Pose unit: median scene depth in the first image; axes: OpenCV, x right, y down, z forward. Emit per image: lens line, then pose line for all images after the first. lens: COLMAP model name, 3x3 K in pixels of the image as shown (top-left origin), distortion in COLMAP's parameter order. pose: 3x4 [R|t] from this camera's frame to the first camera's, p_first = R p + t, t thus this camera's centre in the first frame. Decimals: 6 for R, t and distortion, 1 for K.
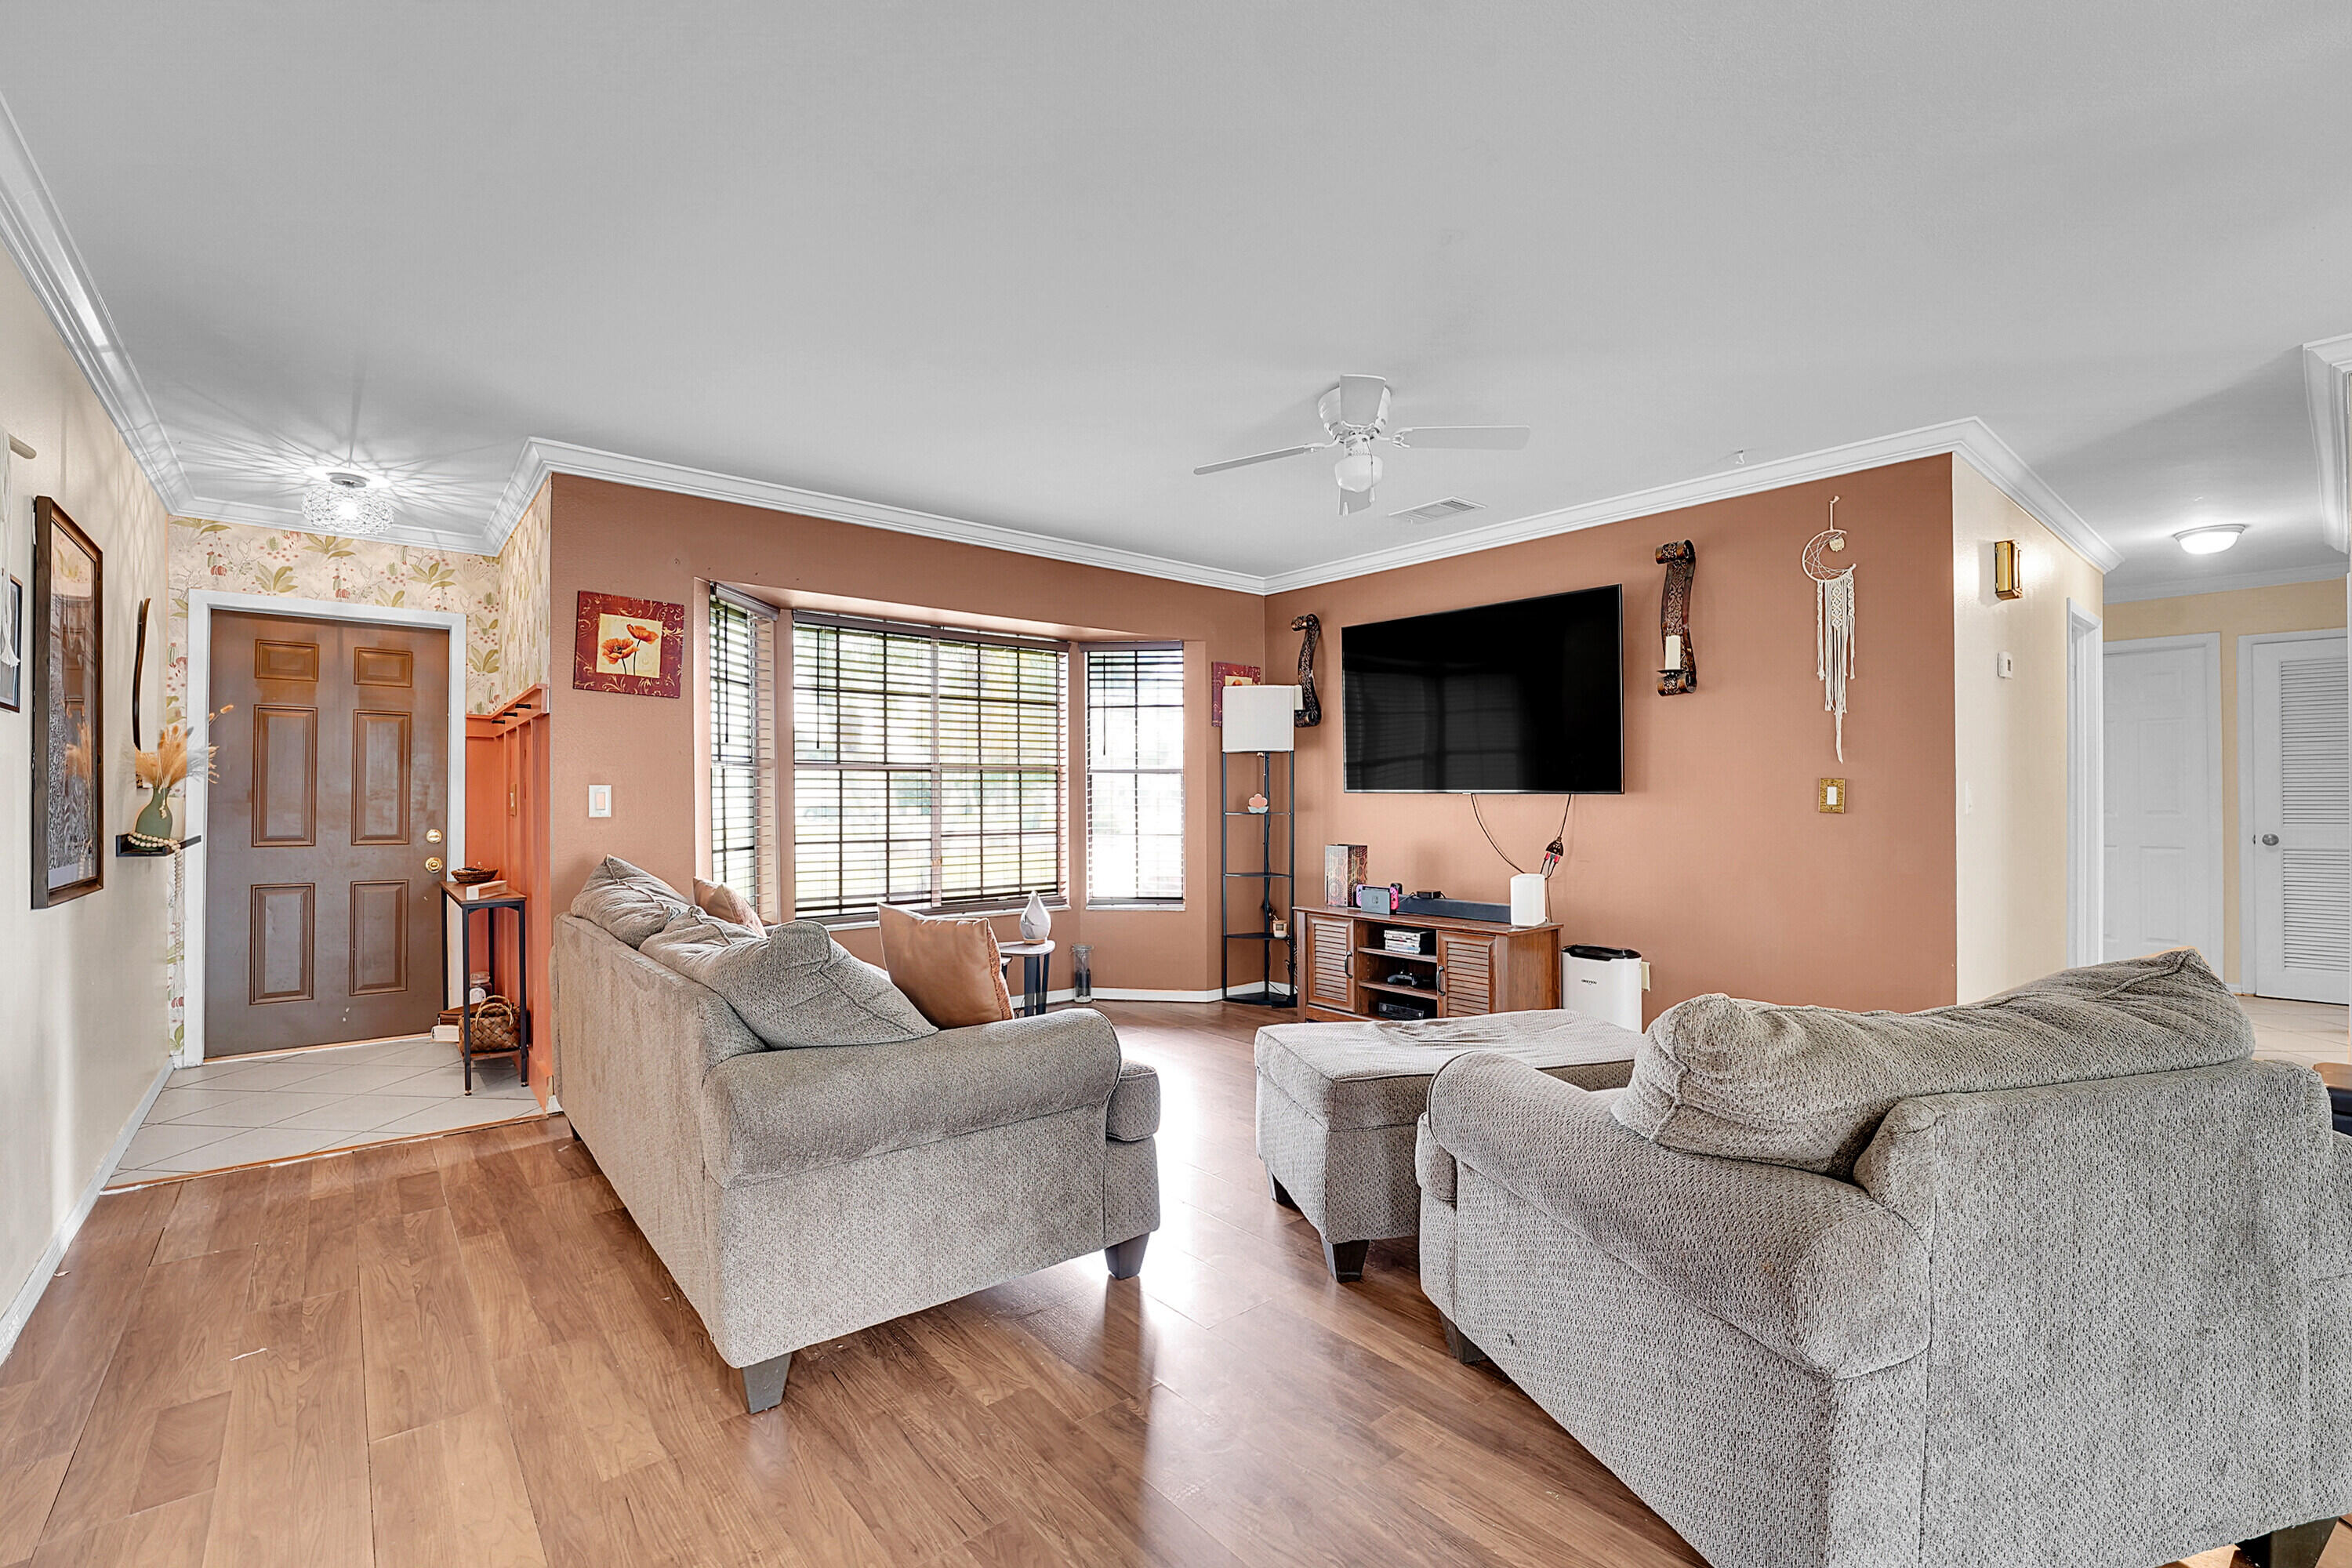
lens RADIAL K [[1024.0, 0, 1179.7], [0, 1024.0, 784.5], [0, 0, 1]] dist [-0.020919, -0.000165]
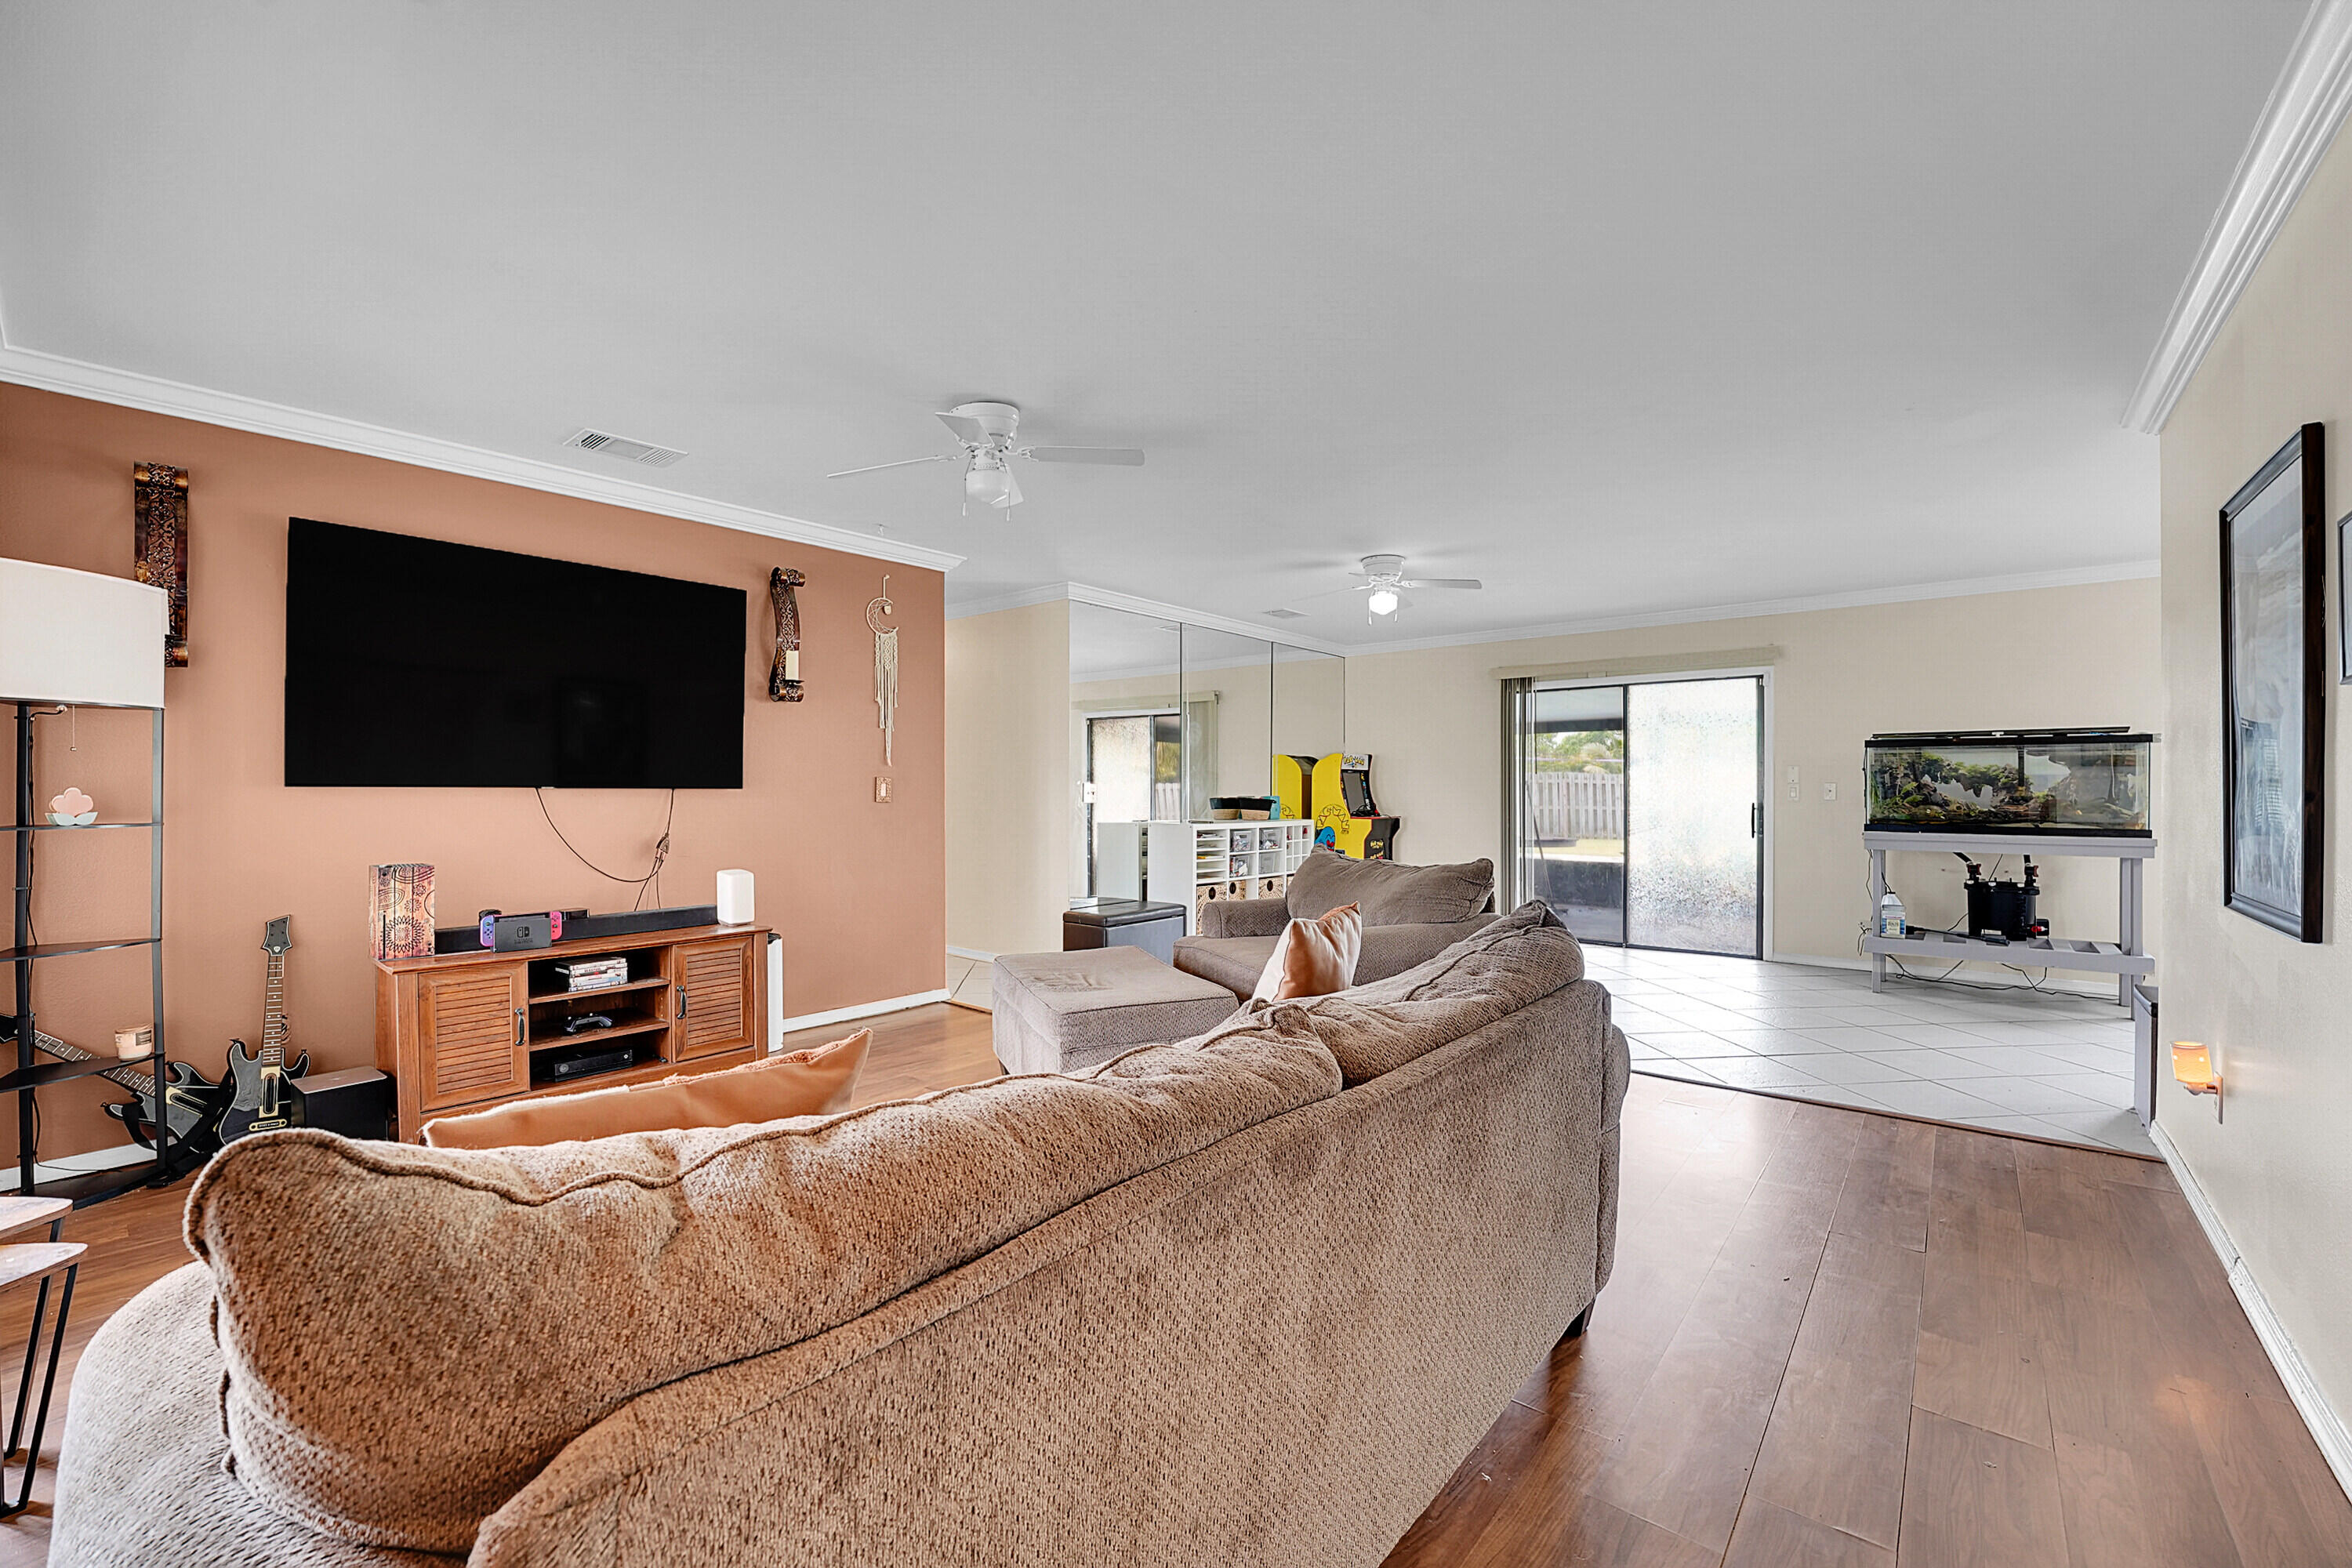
lens RADIAL K [[975.8, 0, 1173.2], [0, 975.8, 792.6], [0, 0, 1]] dist [-0.016984, 0.000428]
pose [[-0.184293, 0.001378, 0.982870, -0.609980], [-0.004820, 0.999986, -0.002306, 0.013057], [-0.982859, -0.005163, -0.184284, 0.711288]]
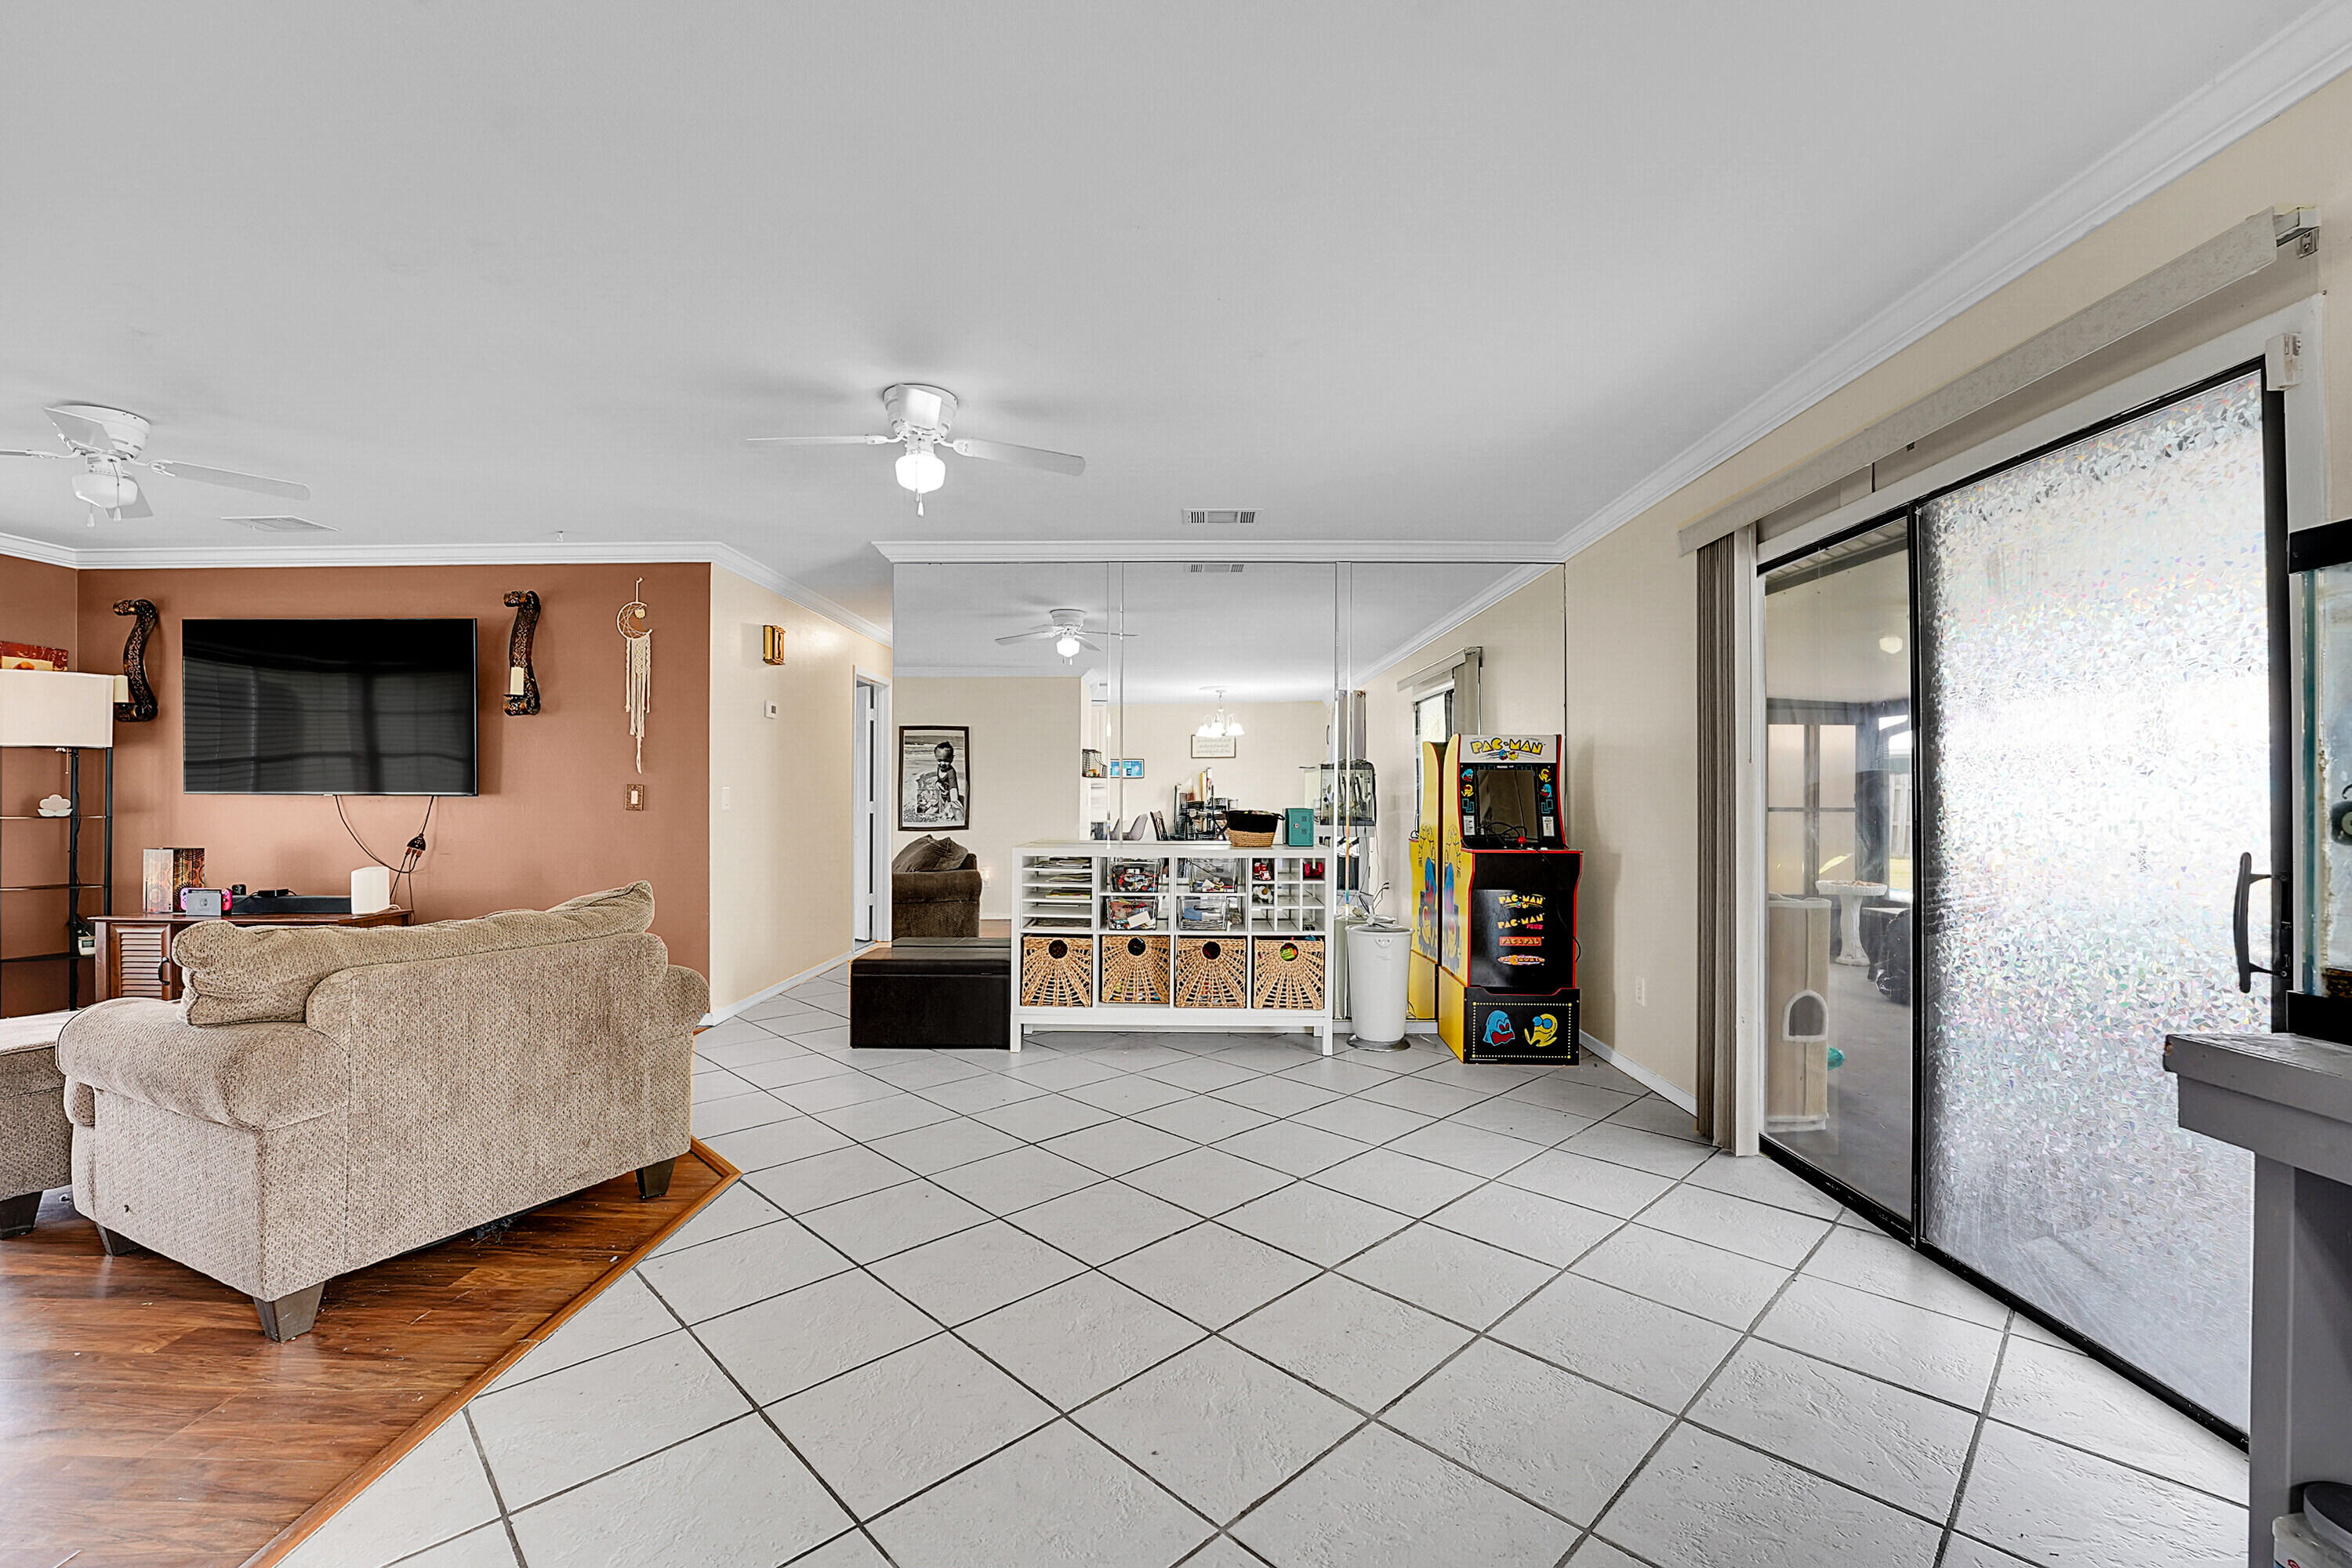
lens RADIAL K [[975.8, 0, 1173.2], [0, 975.8, 792.6], [0, 0, 1]] dist [-0.016984, 0.000428]
pose [[0.656706, 0.004893, 0.754131, 0.112472], [-0.008920, 0.999959, 0.001280, -0.002954], [-0.754094, -0.007567, 0.656723, -0.331345]]
